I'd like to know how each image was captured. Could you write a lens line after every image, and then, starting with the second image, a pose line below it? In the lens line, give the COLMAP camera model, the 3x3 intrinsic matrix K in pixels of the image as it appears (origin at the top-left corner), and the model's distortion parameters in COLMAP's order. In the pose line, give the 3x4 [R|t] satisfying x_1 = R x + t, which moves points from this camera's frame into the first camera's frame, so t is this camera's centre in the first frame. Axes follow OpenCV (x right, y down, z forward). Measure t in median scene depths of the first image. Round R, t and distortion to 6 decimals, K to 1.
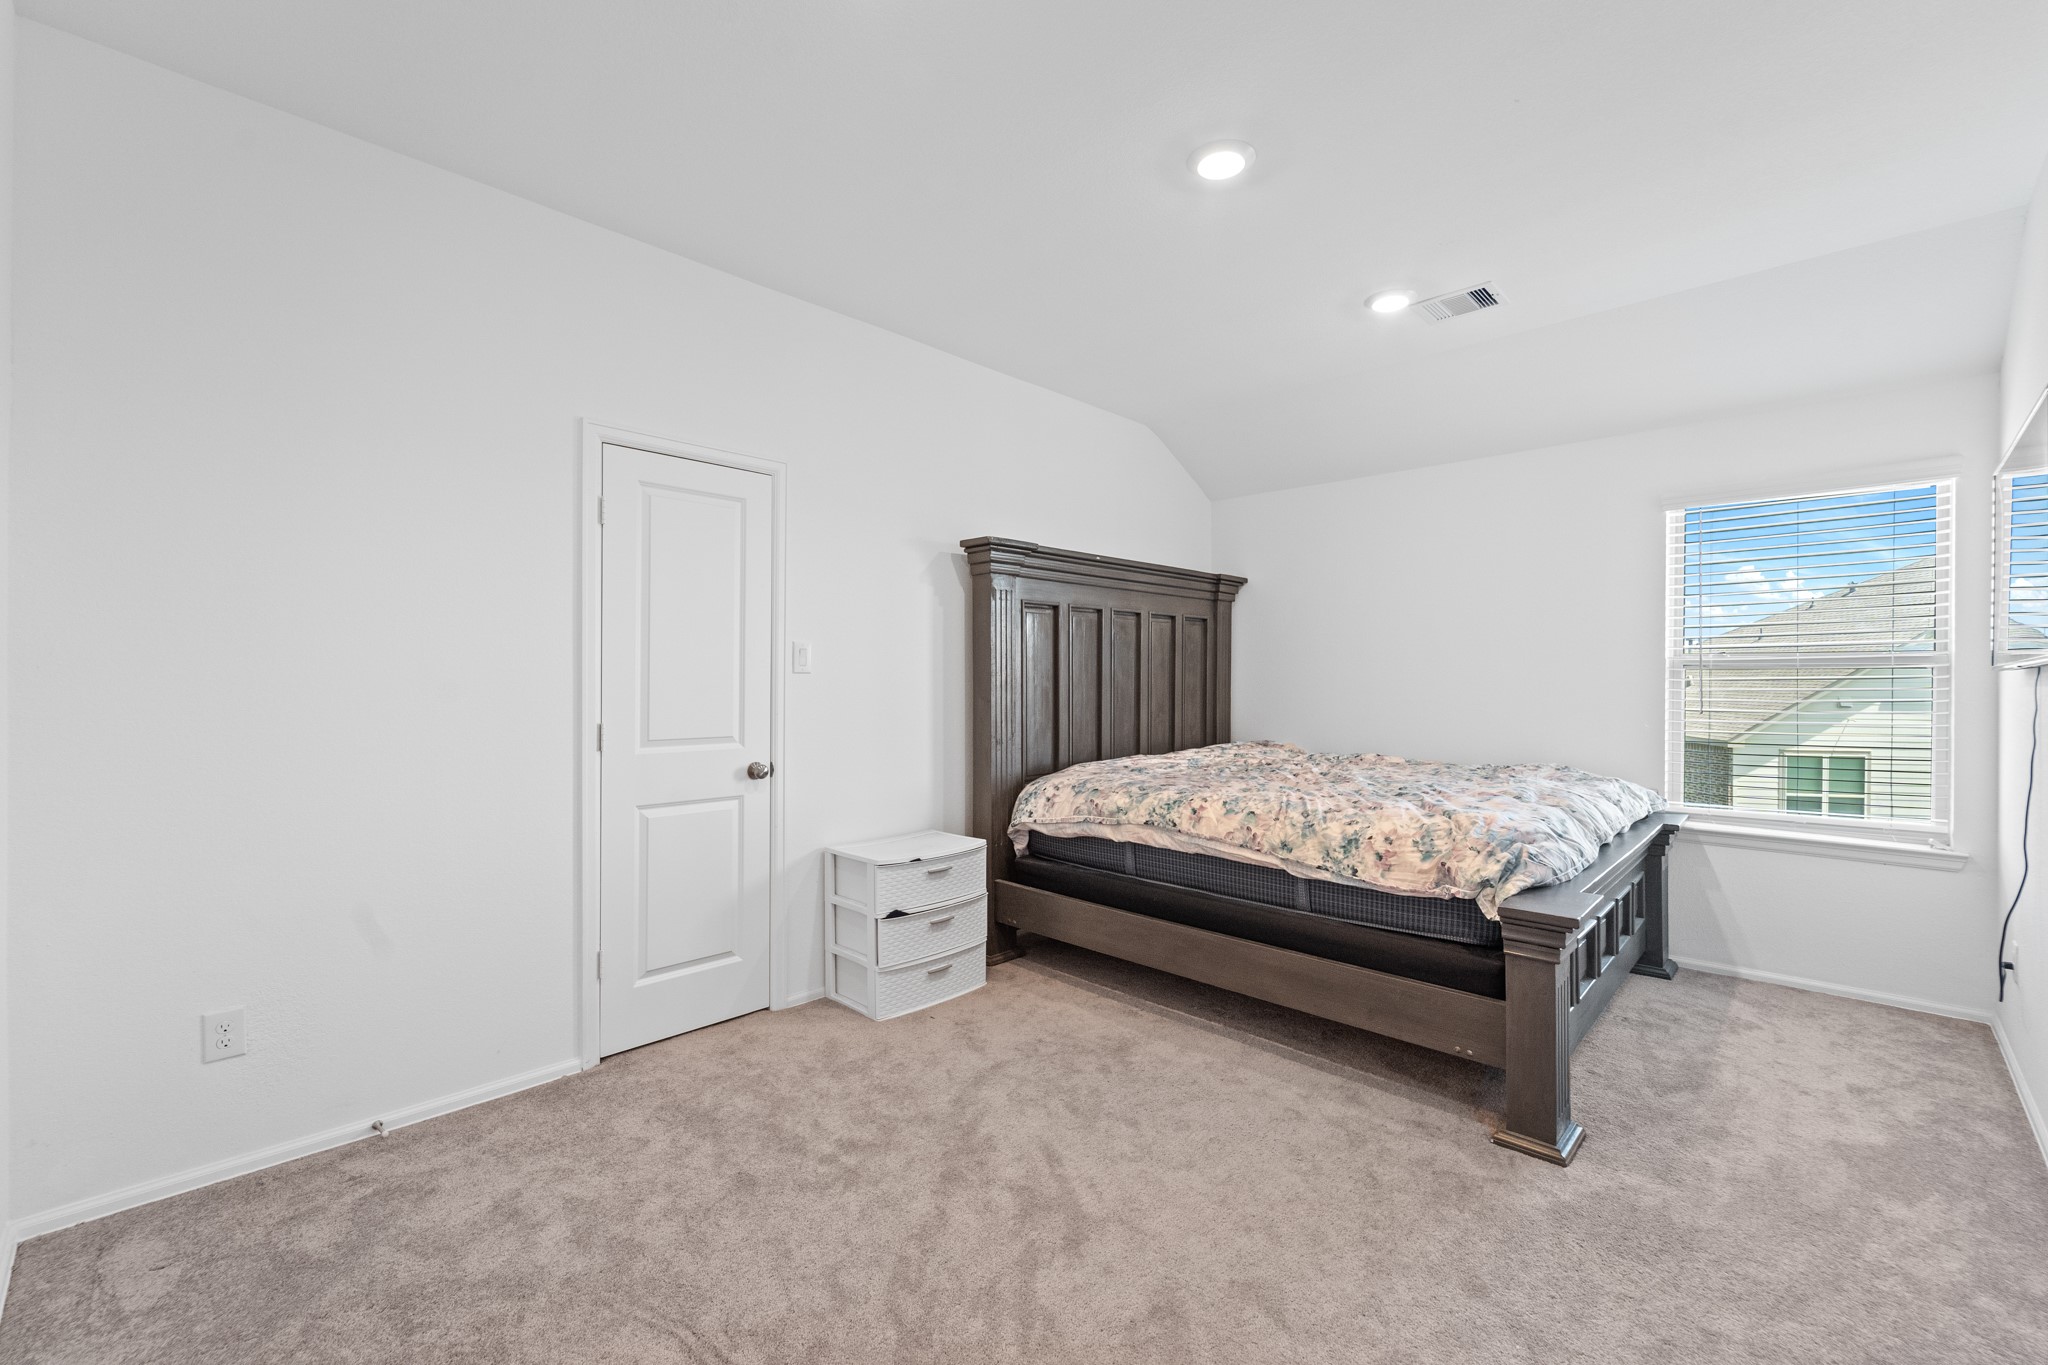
lens RADIAL K [[821.5, 0, 1027.7], [0, 821.5, 677.6], [0, 0, 1]] dist [0.001160, -0.002368]
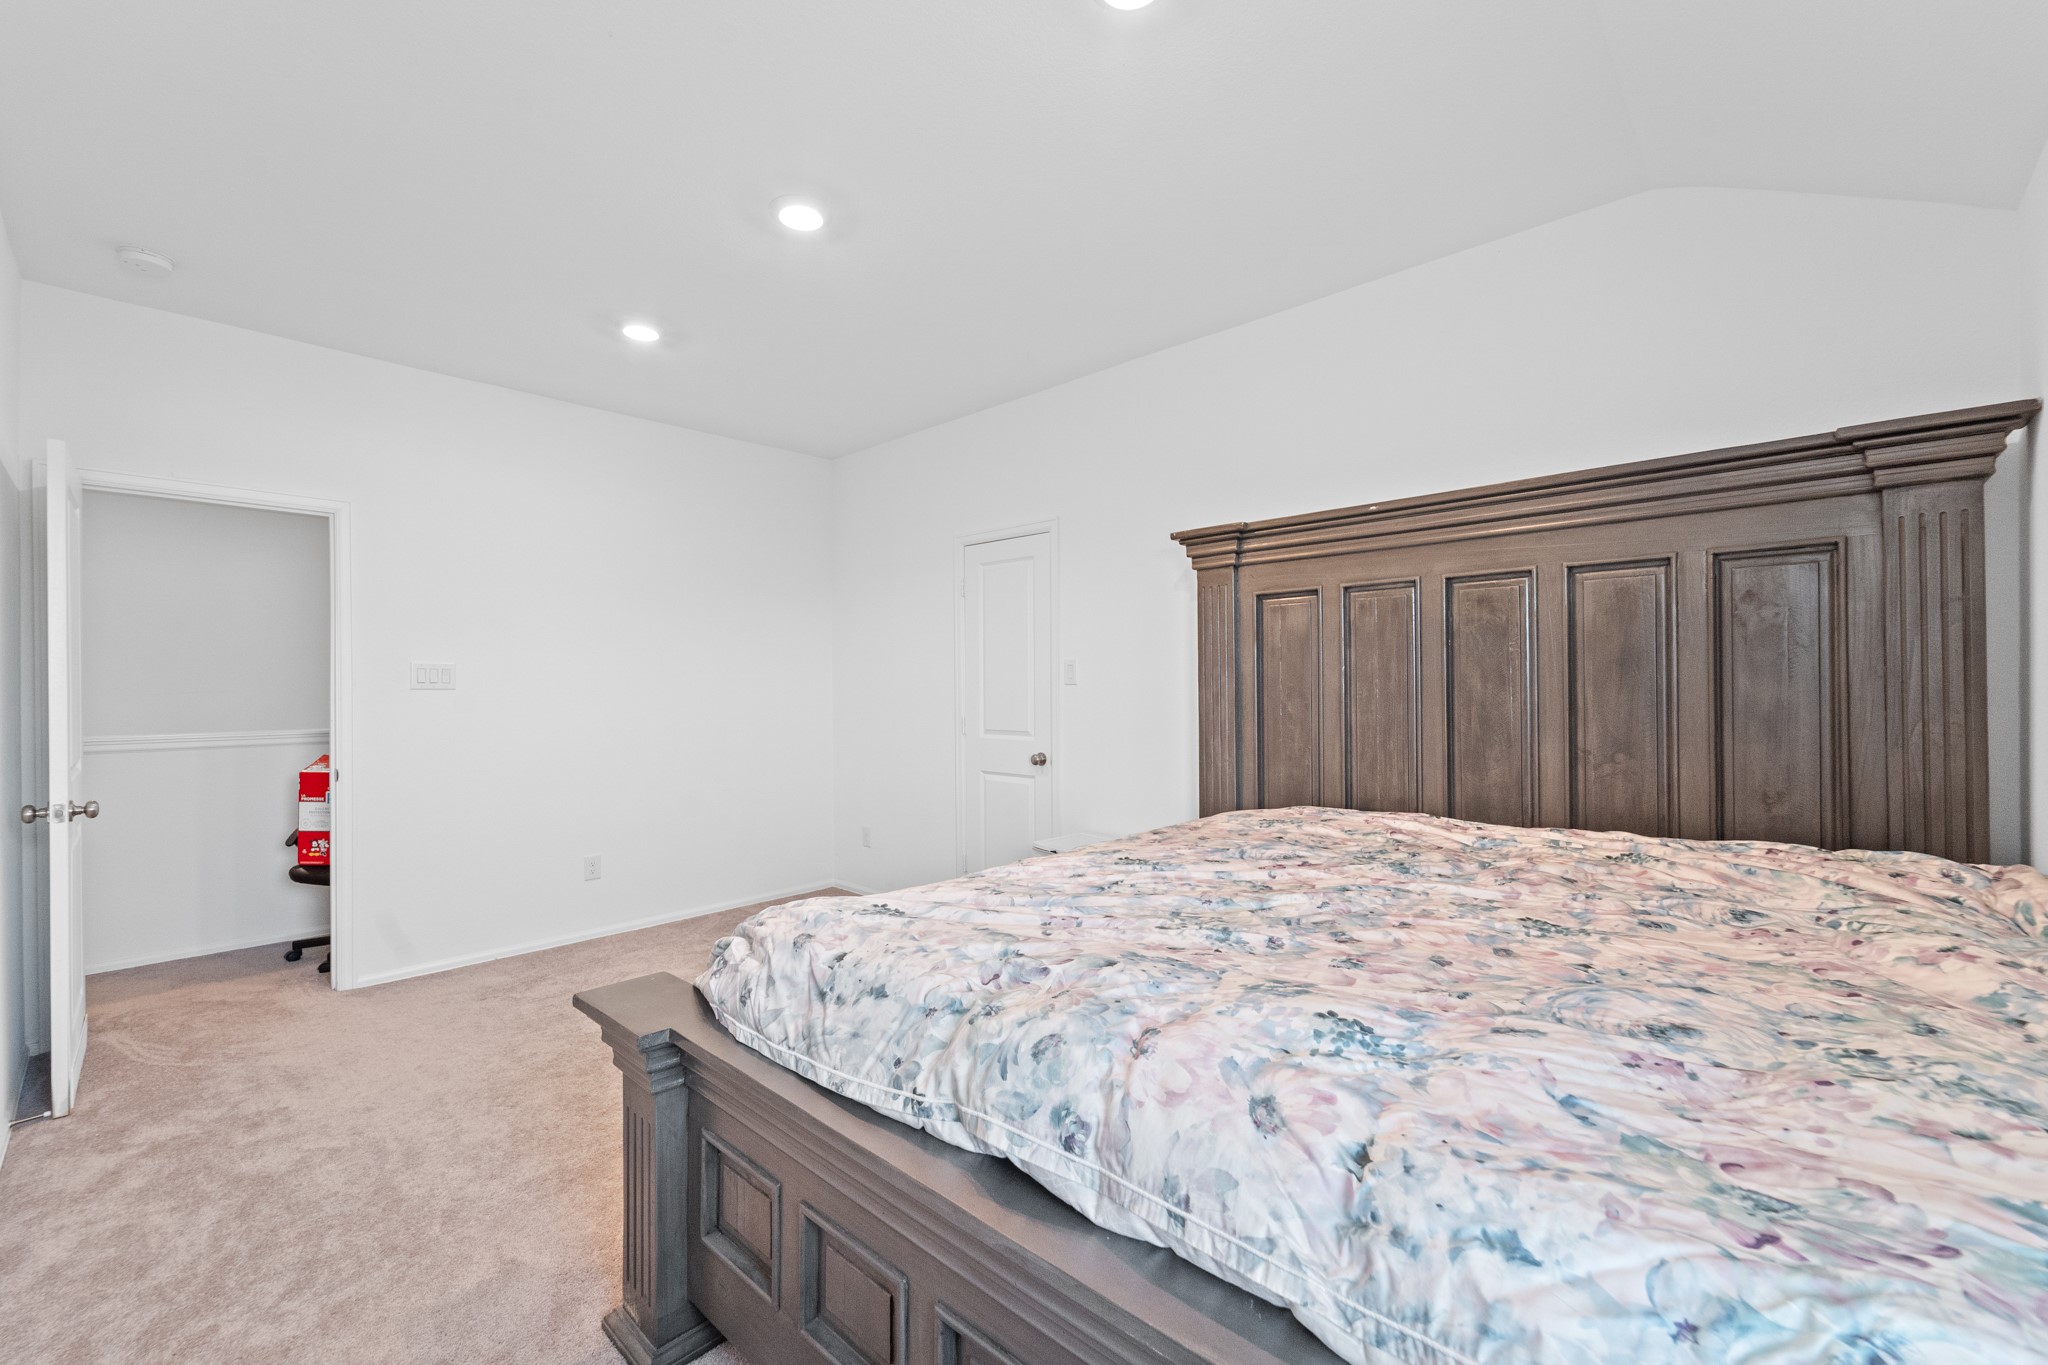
lens RADIAL K [[821.5, 0, 1027.7], [0, 821.5, 677.6], [0, 0, 1]] dist [0.001160, -0.002368]
pose [[0.050388, -0.022621, -0.998474, 0.958727], [0.005498, 0.999735, -0.022372, 0.010850], [0.998715, -0.004362, 0.050499, 0.868982]]
